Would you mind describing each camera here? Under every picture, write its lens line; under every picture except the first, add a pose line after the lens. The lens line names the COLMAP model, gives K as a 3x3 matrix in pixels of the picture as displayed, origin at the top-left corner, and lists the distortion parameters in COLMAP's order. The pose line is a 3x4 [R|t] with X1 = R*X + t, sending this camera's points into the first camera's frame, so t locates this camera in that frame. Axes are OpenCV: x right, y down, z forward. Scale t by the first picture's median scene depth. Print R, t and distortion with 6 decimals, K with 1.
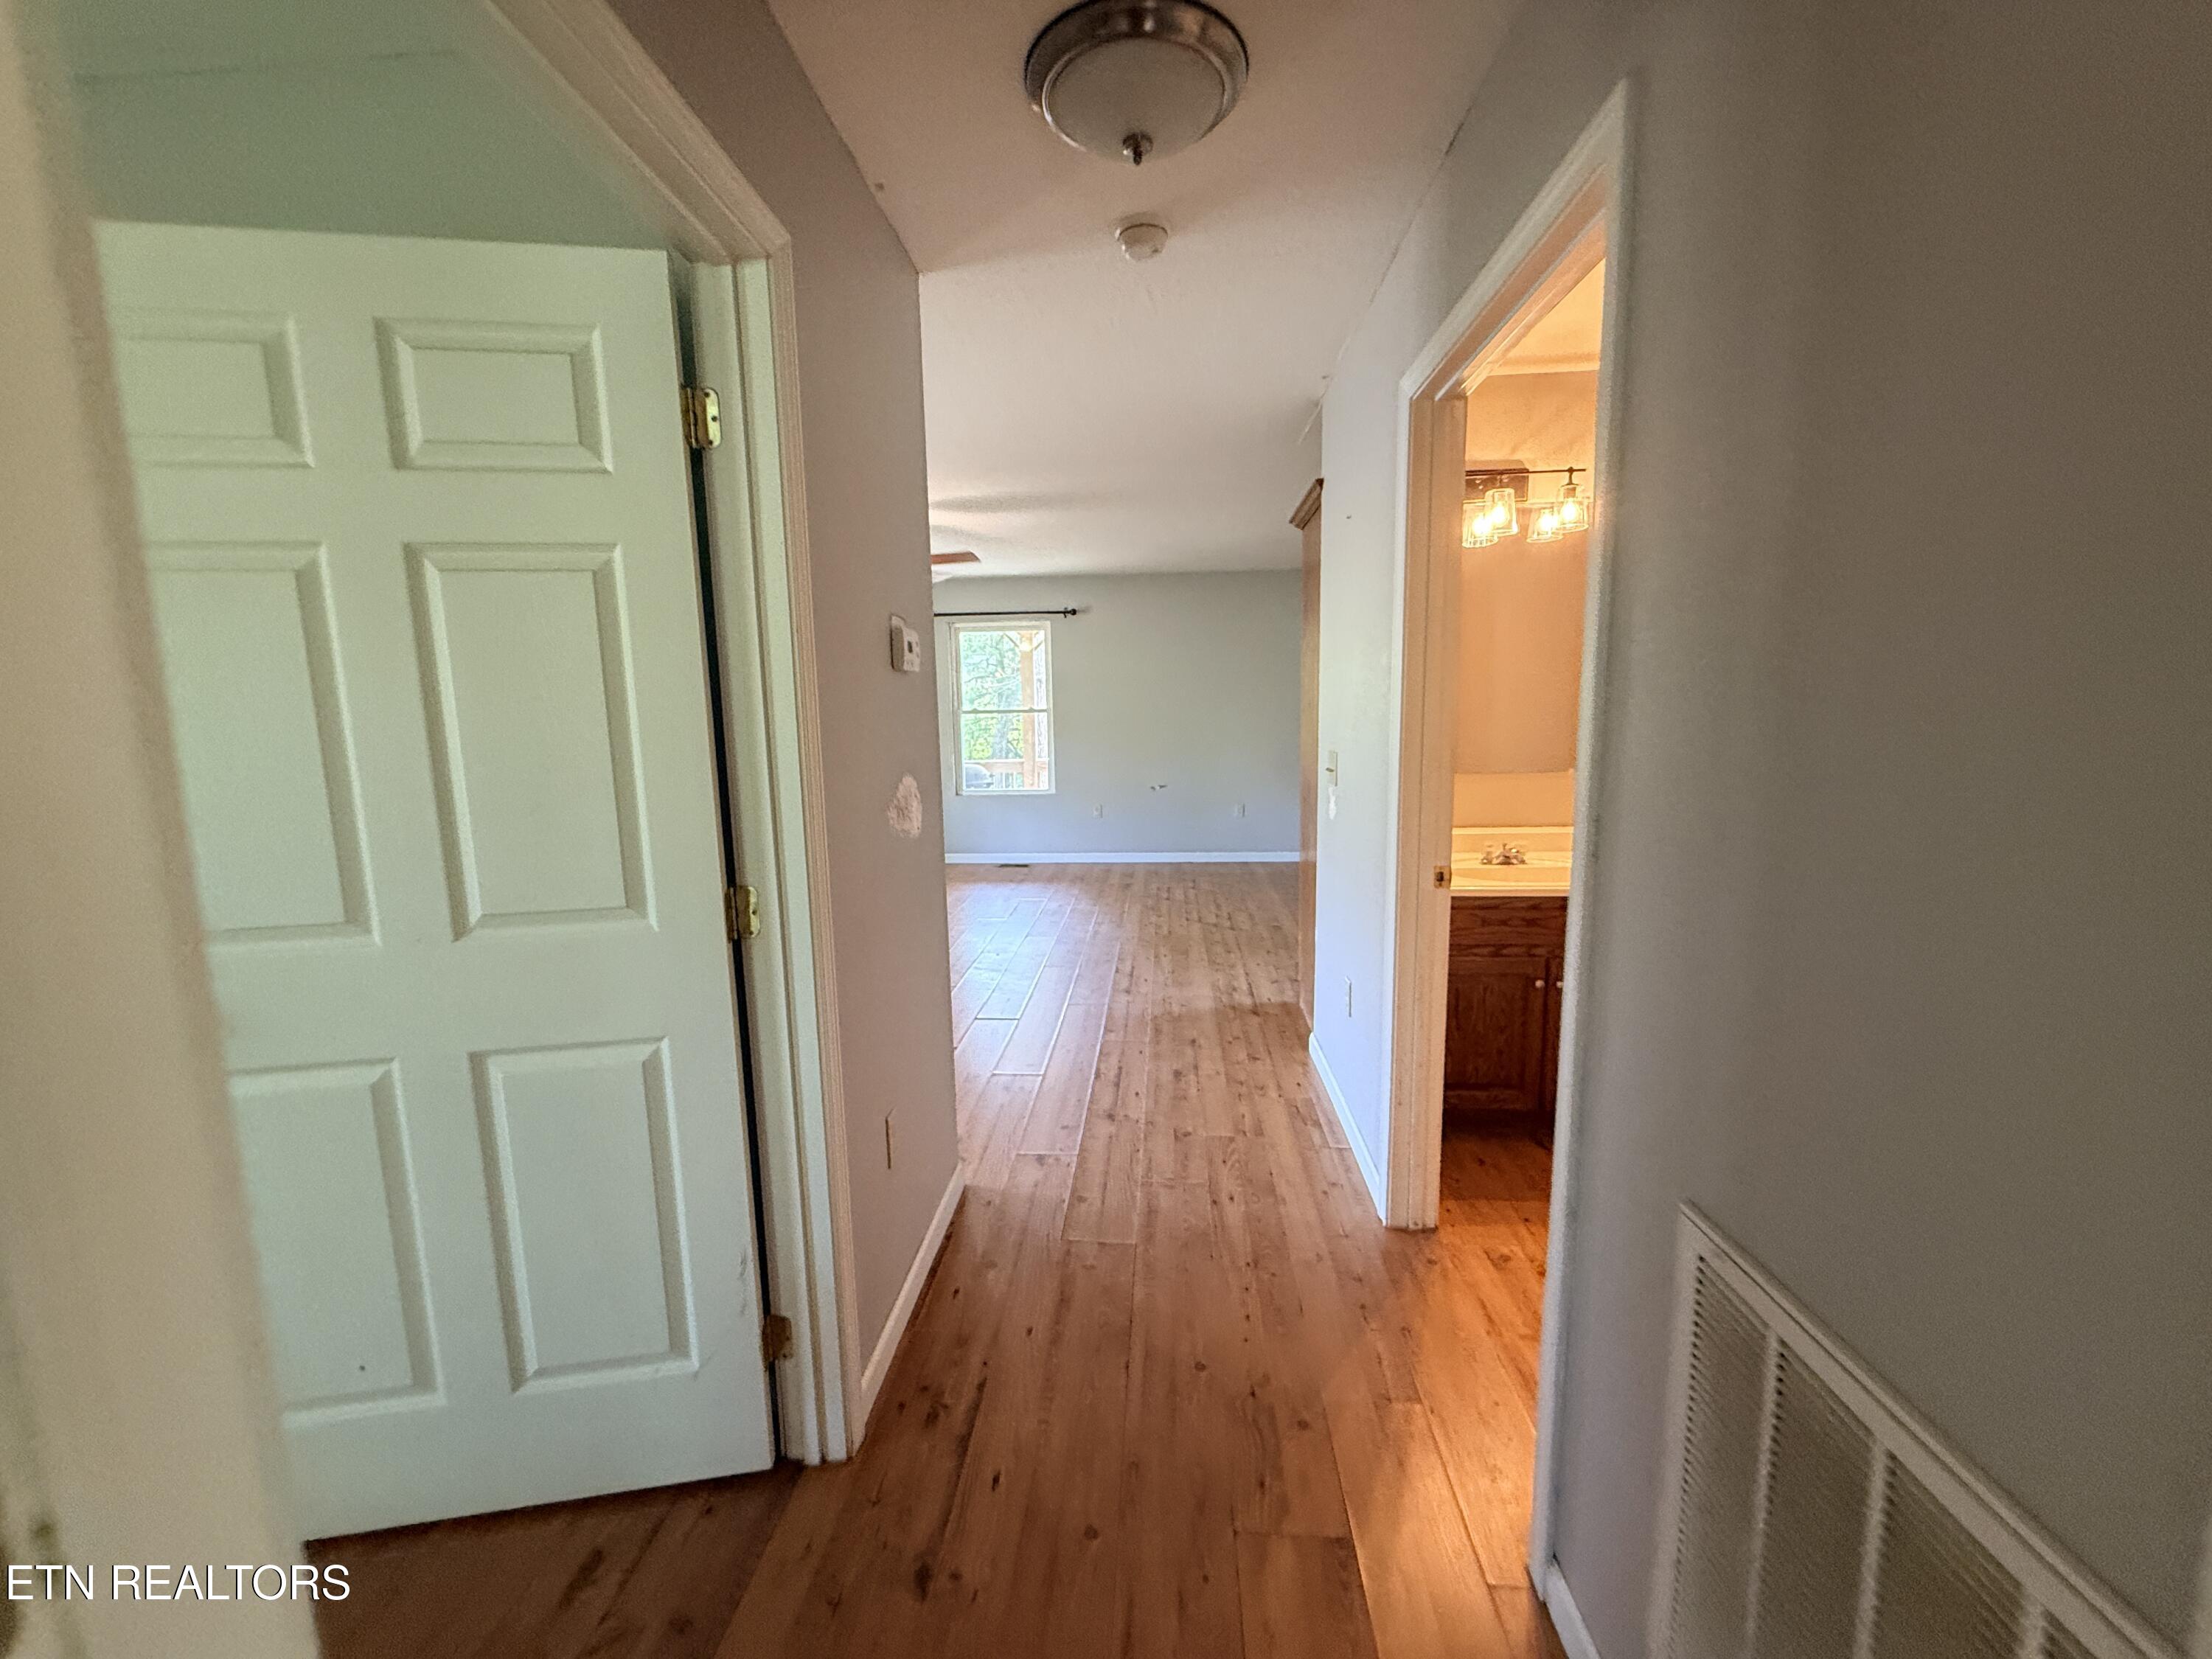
lens RADIAL K [[890.8, 0, 1118.5], [0, 890.8, 832.0], [0, 0, 1]] dist [0.002107, -0.000036]
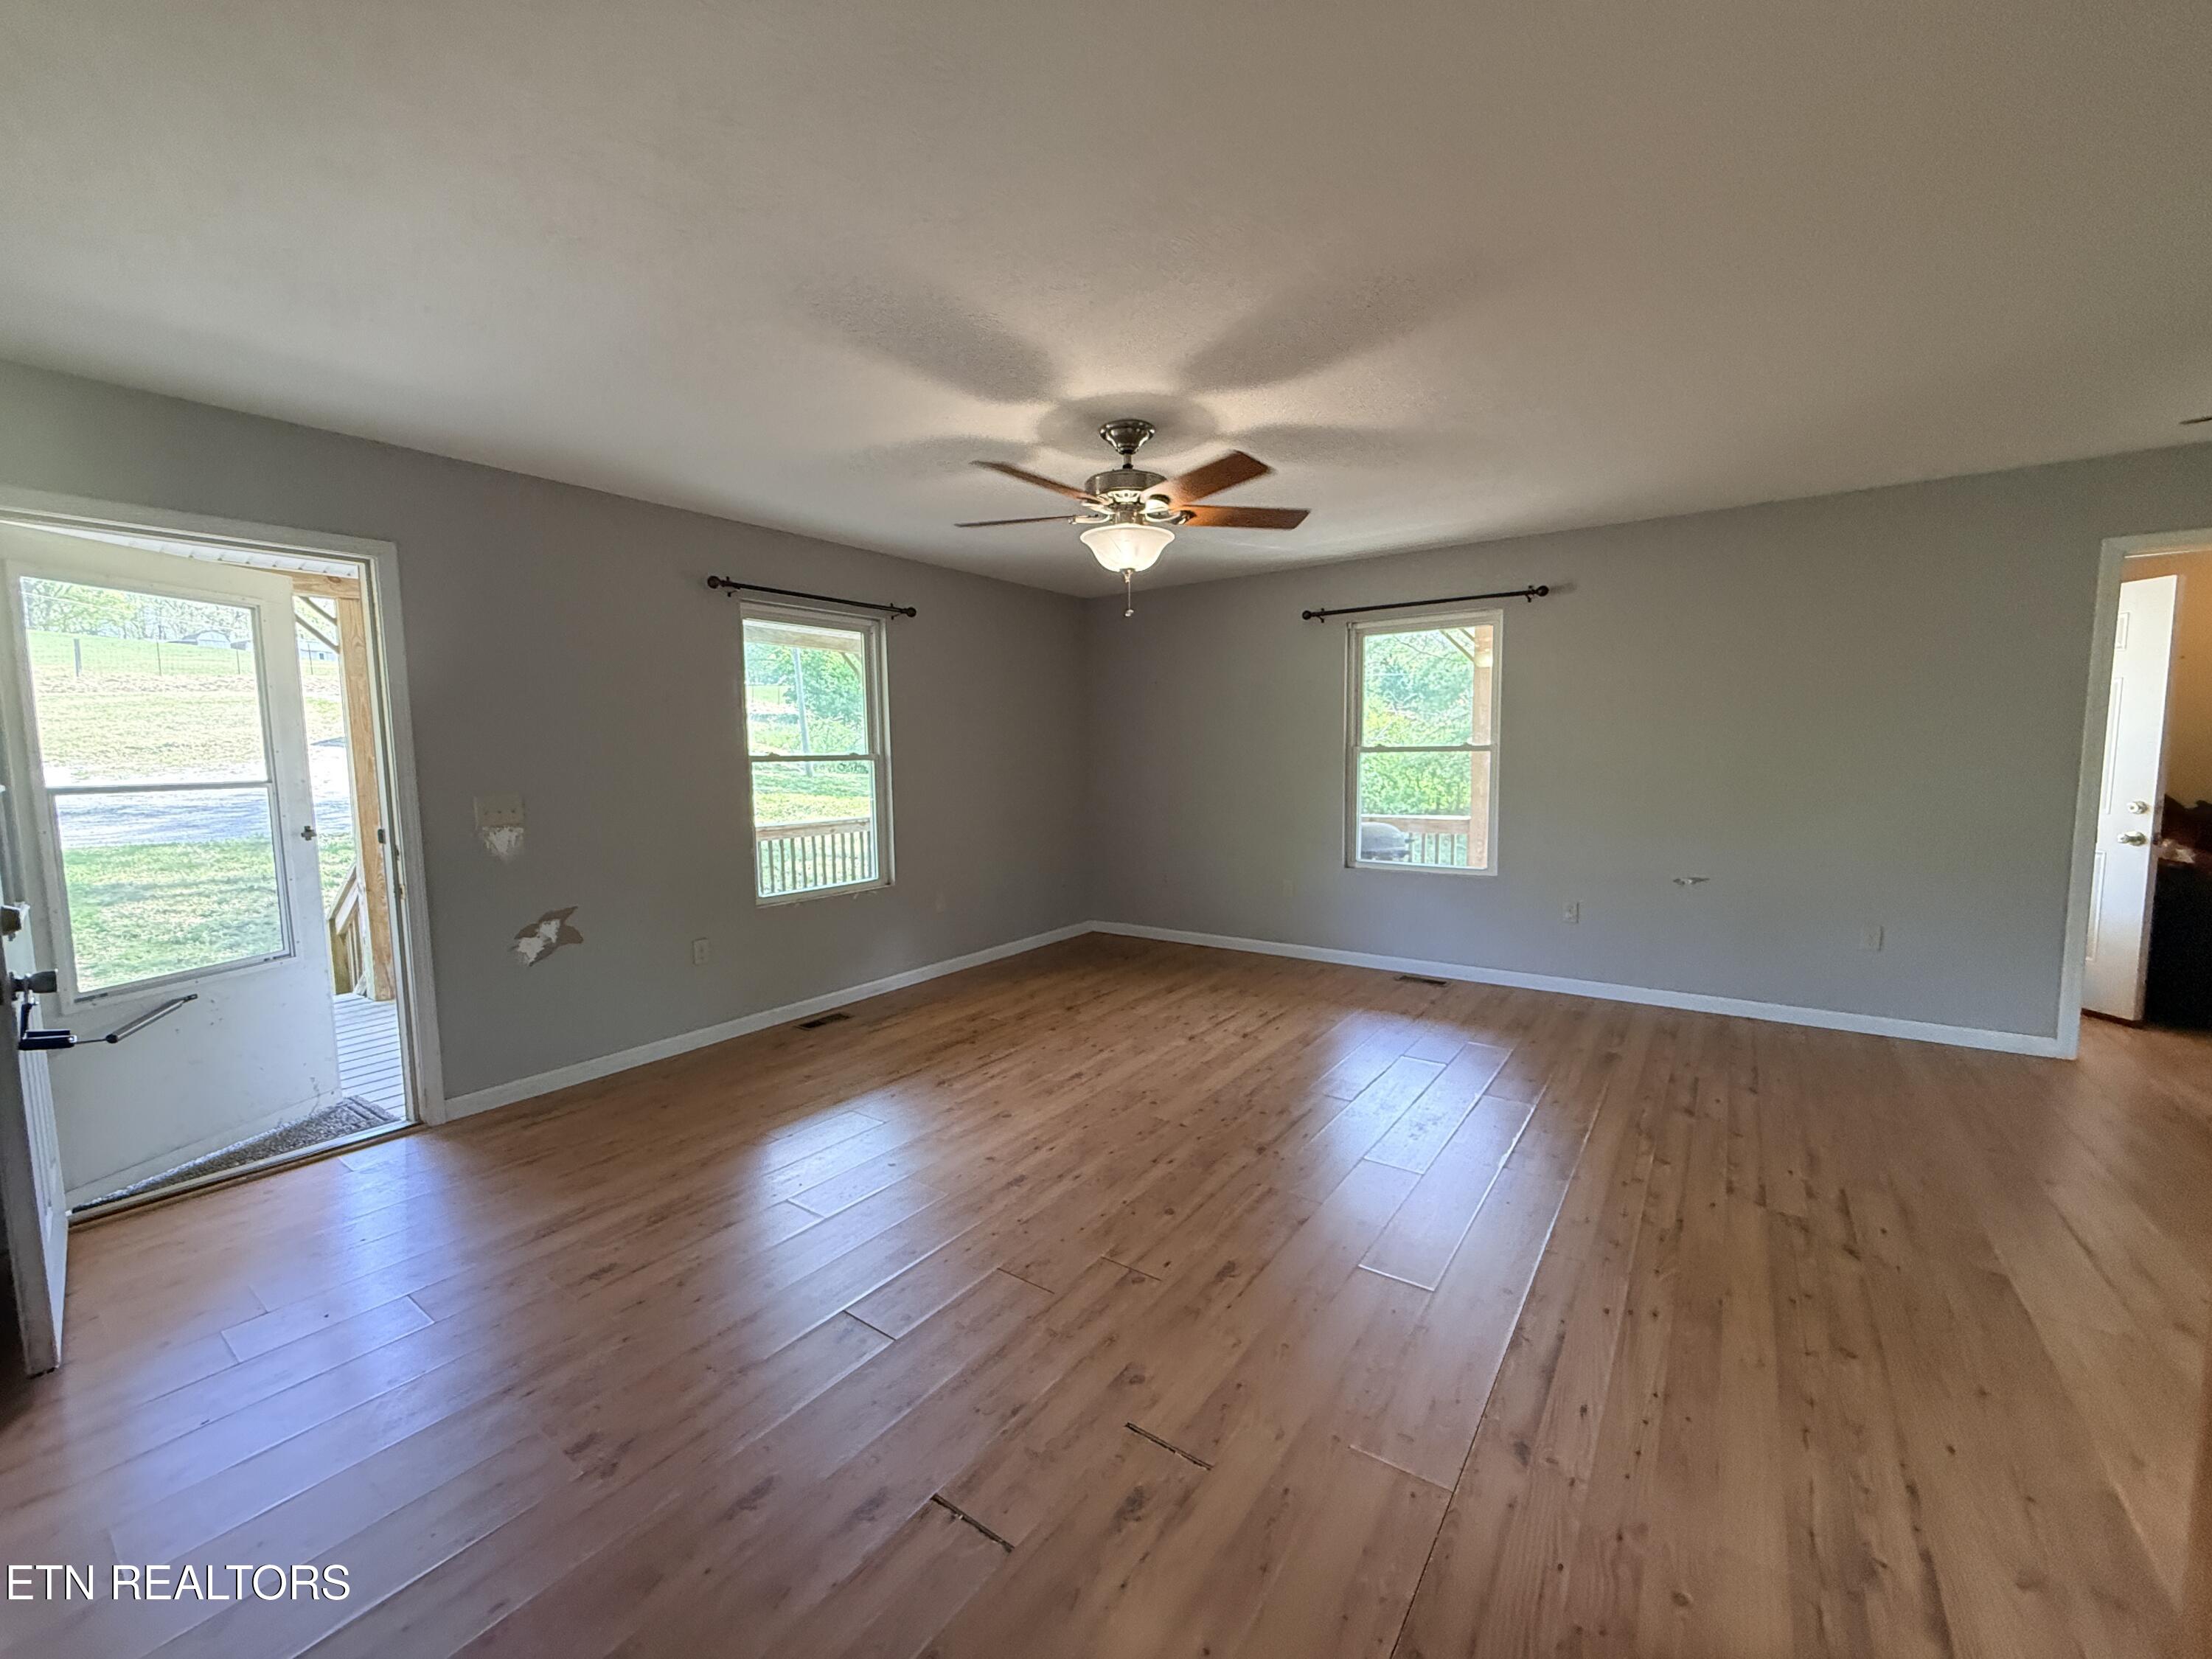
lens RADIAL K [[882.7, 0, 1104.8], [0, 882.7, 833.2], [0, 0, 1]] dist [-0.000110, -0.000152]
pose [[0.844611, 0.053858, -0.532665, 0.032408], [-0.073092, 0.997211, -0.015070, -0.052292], [0.530368, 0.051662, 0.846192, 0.368150]]
